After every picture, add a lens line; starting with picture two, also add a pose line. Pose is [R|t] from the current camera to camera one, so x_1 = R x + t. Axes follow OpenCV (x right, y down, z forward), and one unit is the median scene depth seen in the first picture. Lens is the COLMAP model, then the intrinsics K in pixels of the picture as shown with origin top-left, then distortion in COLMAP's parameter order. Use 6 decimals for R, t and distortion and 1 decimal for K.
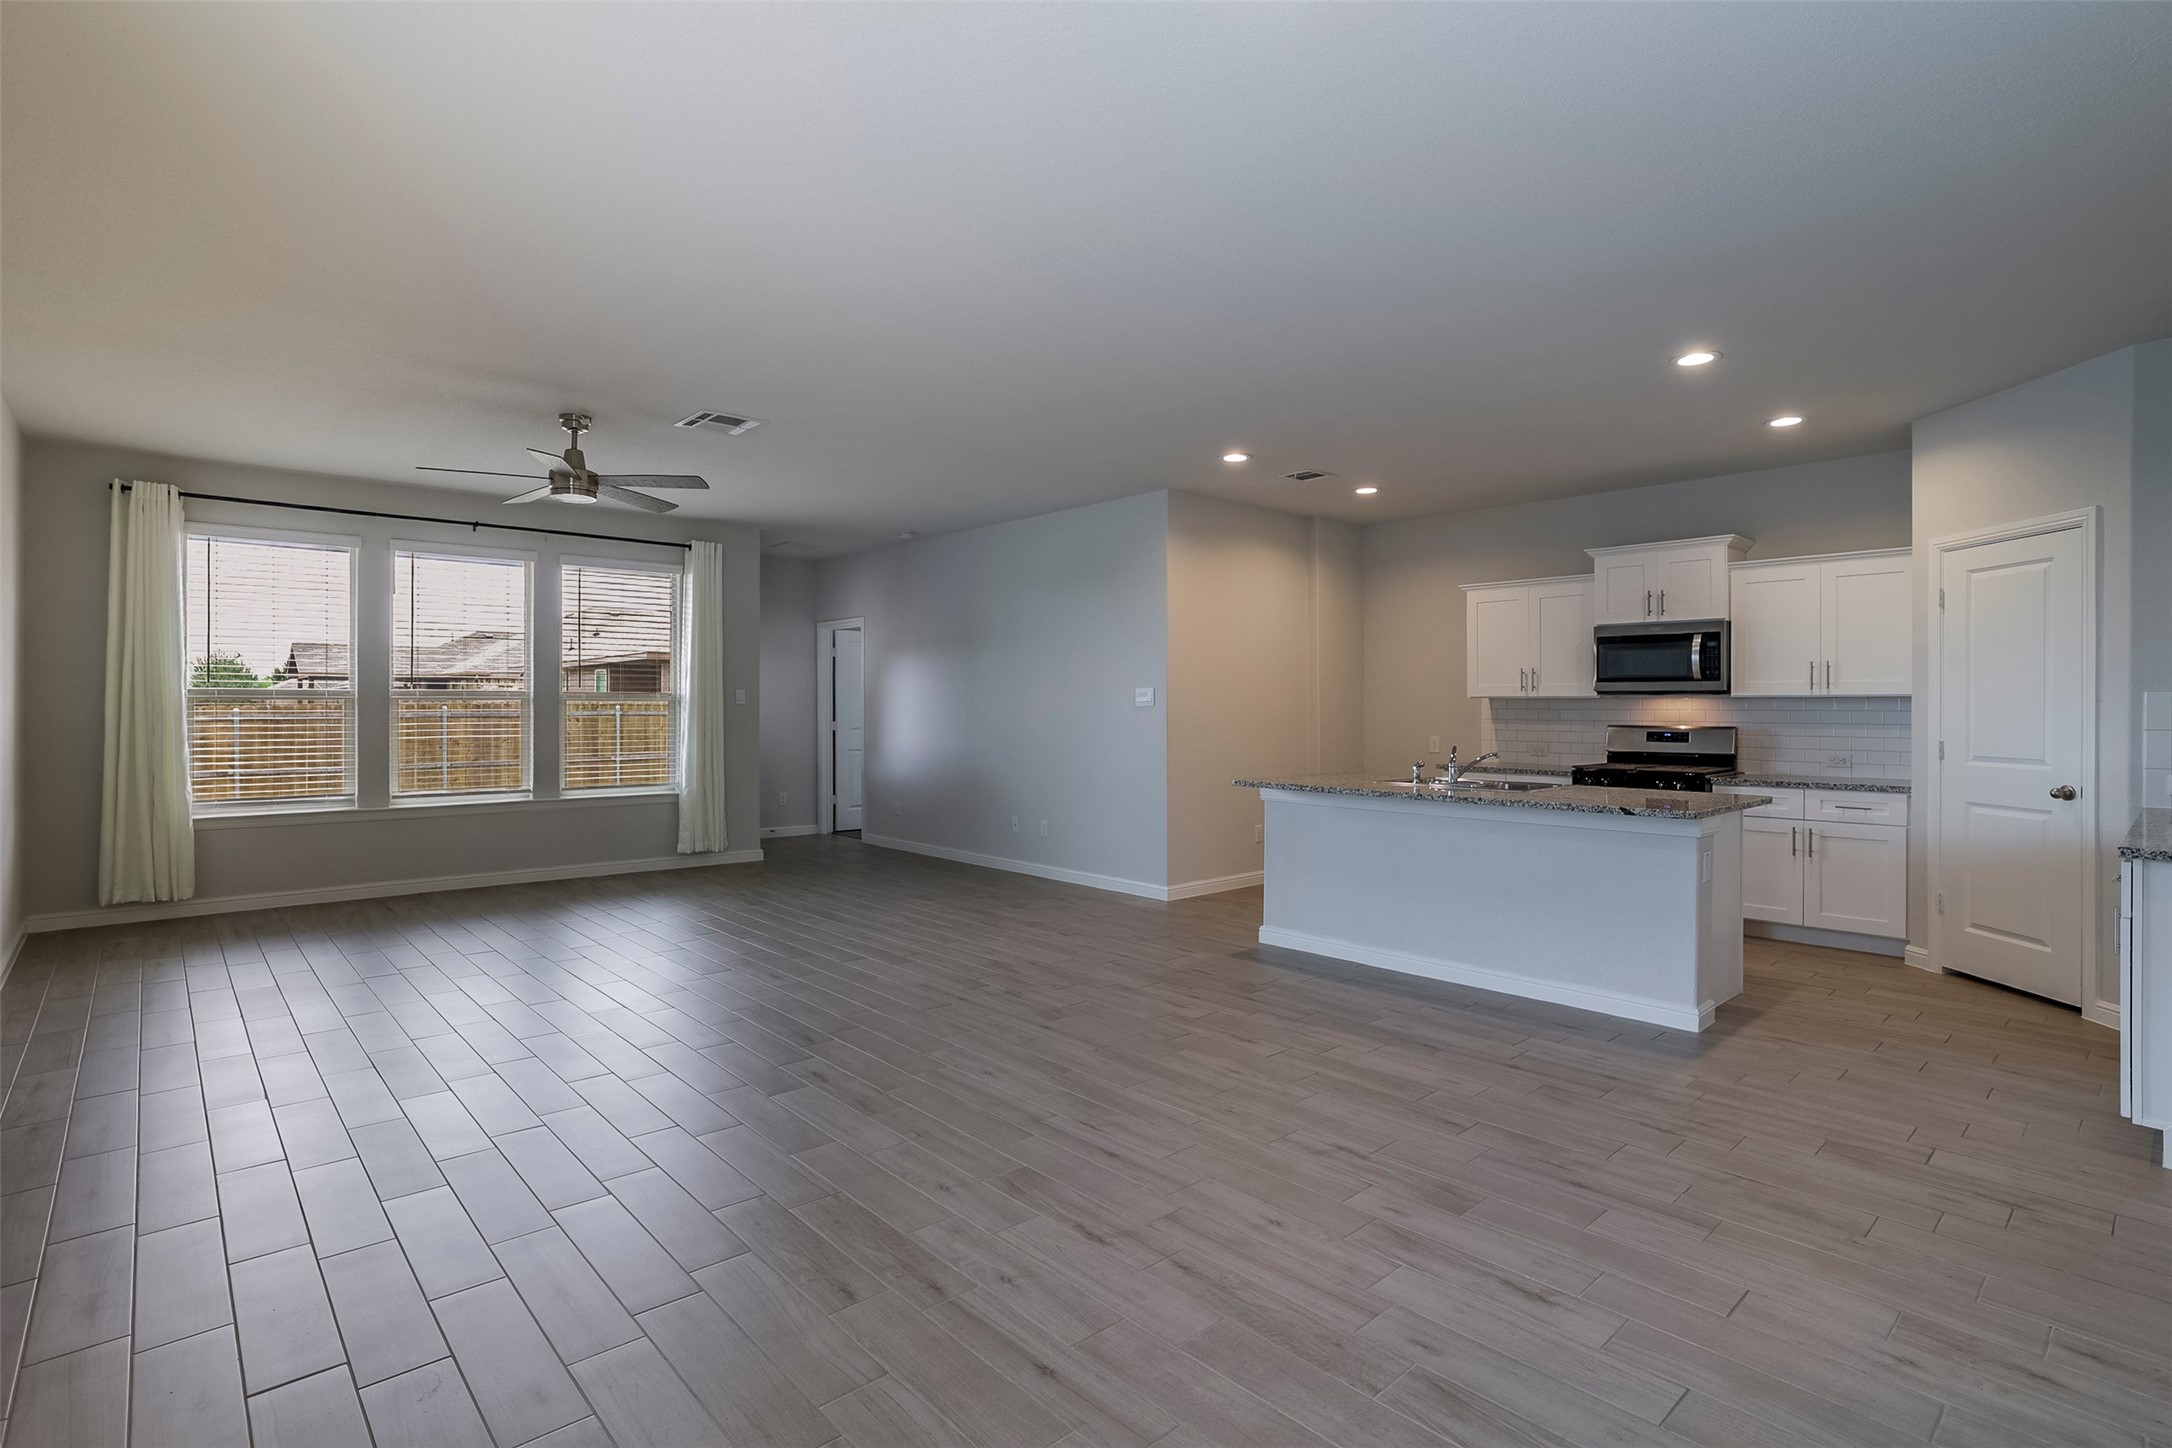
lens RADIAL K [[1054.0, 0, 1086.5], [0, 1054.0, 708.6], [0, 0, 1]] dist [-0.038397, 0.021699]
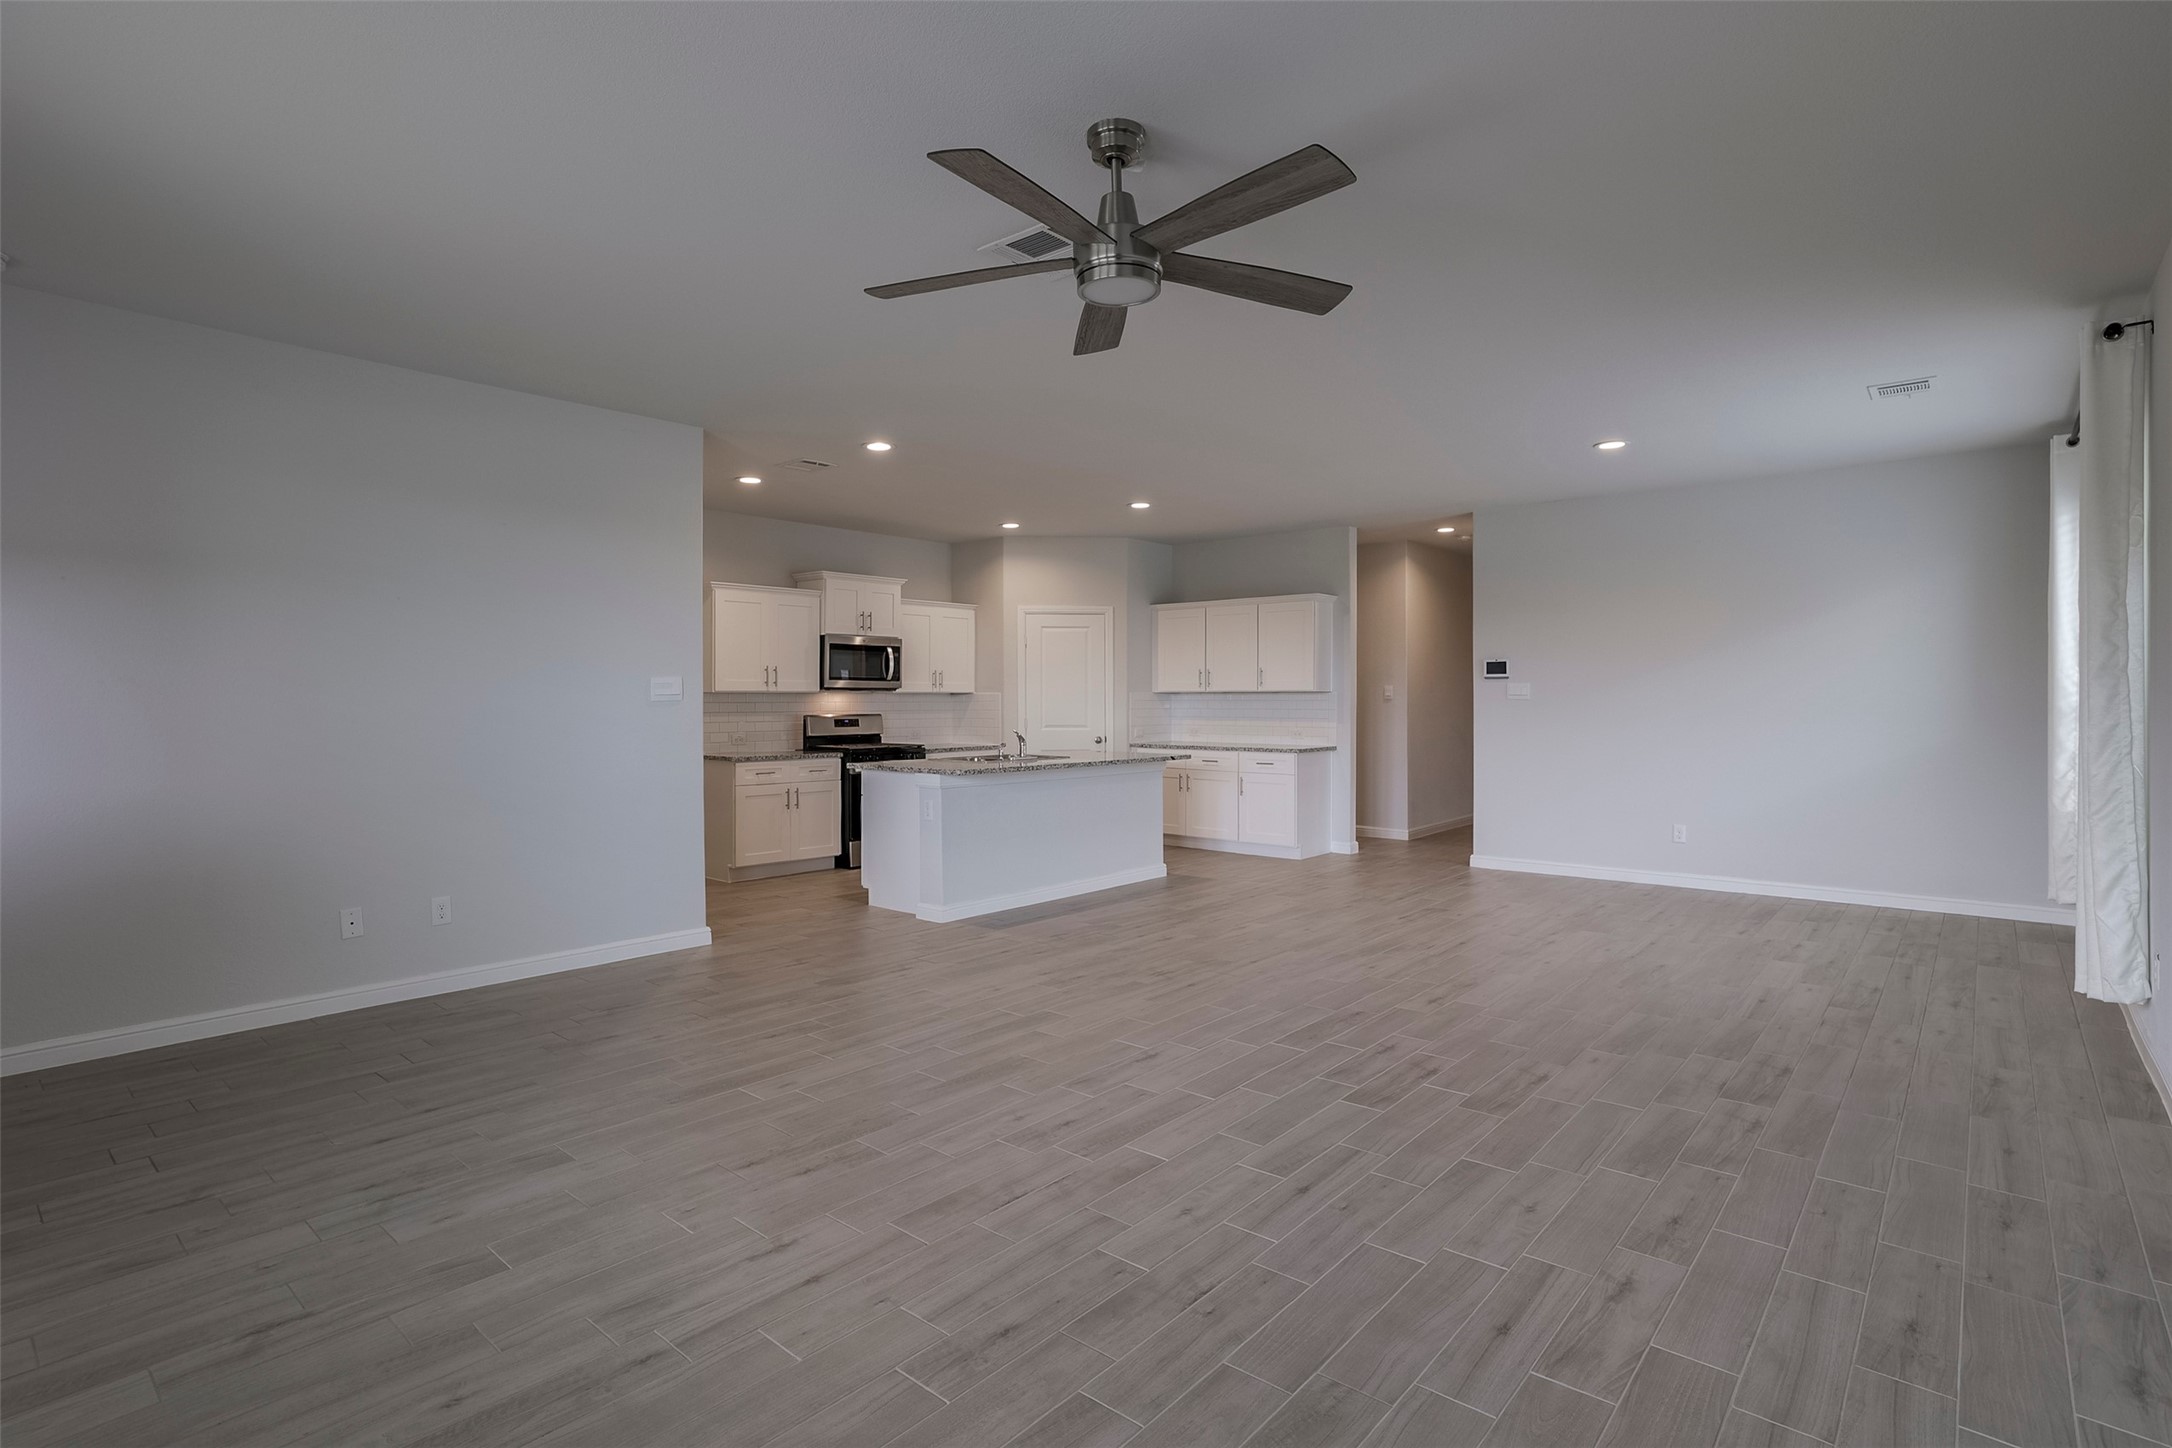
lens RADIAL K [[1054.0, 0, 1086.5], [0, 1054.0, 708.6], [0, 0, 1]] dist [-0.038397, 0.021699]
pose [[-0.117988, -0.010360, 0.992961, -0.926530], [0.003159, 0.999937, 0.010808, -0.004782], [-0.993010, 0.004412, -0.117948, 1.005918]]
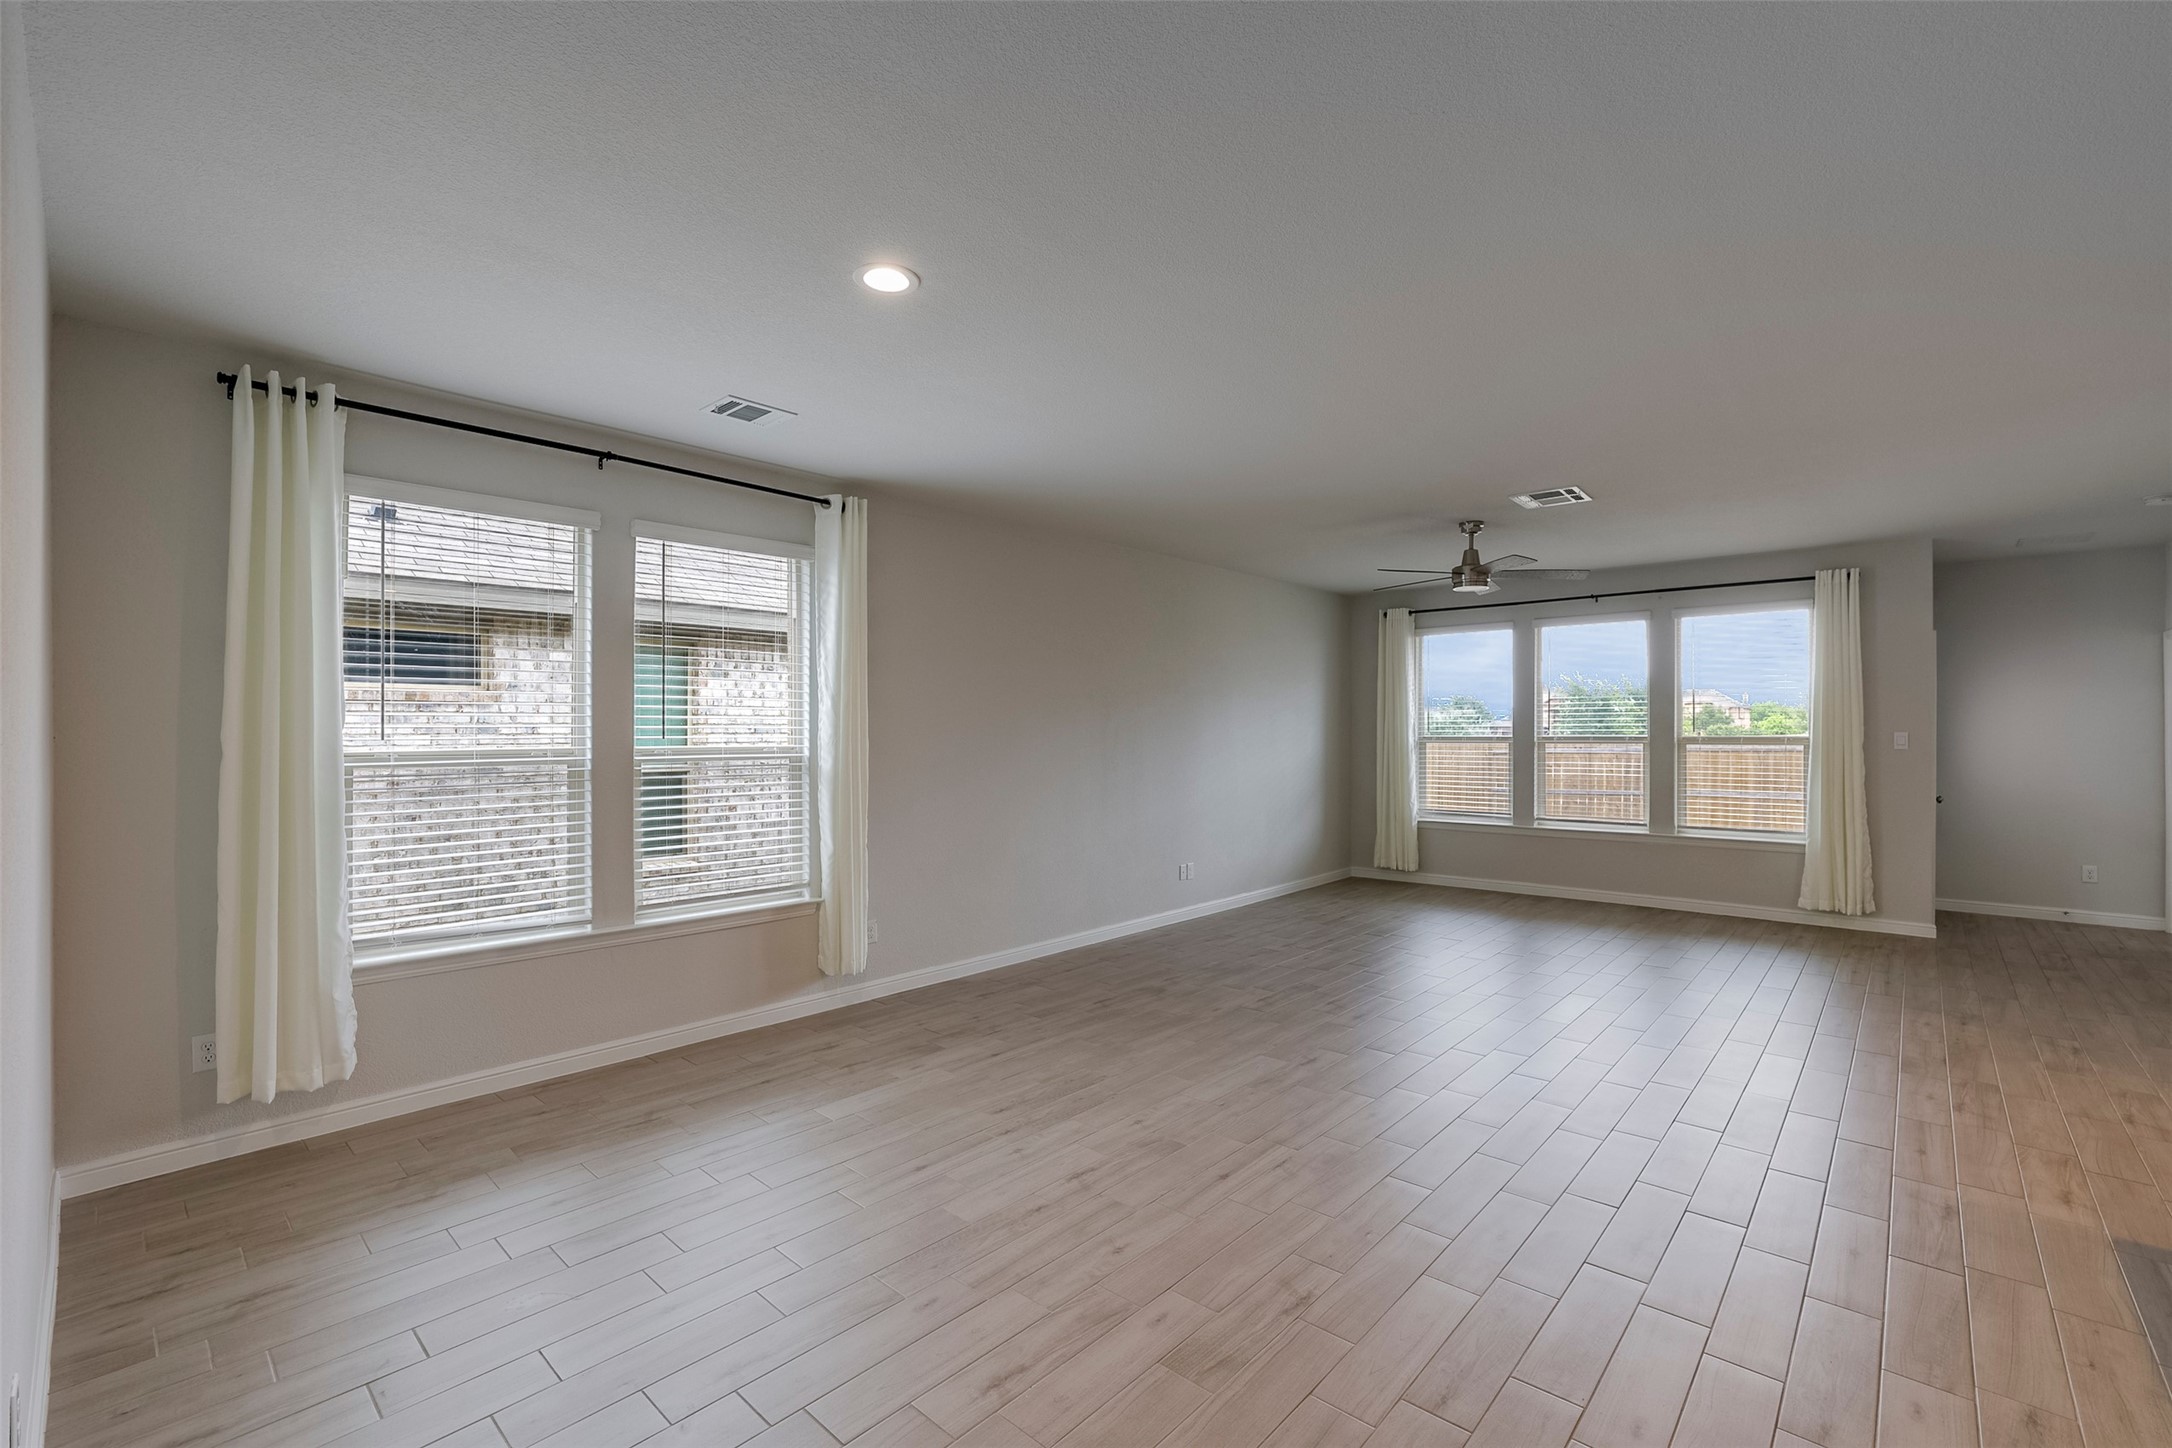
lens RADIAL K [[950.6, 0, 1091.9], [0, 950.6, 731.0], [0, 0, 1]] dist [-0.024031, -0.000078]
pose [[0.099558, -0.002810, -0.995028, 0.549956], [0.001577, 0.999995, -0.002666, -0.027075], [0.995031, -0.001304, 0.099562, 0.407068]]
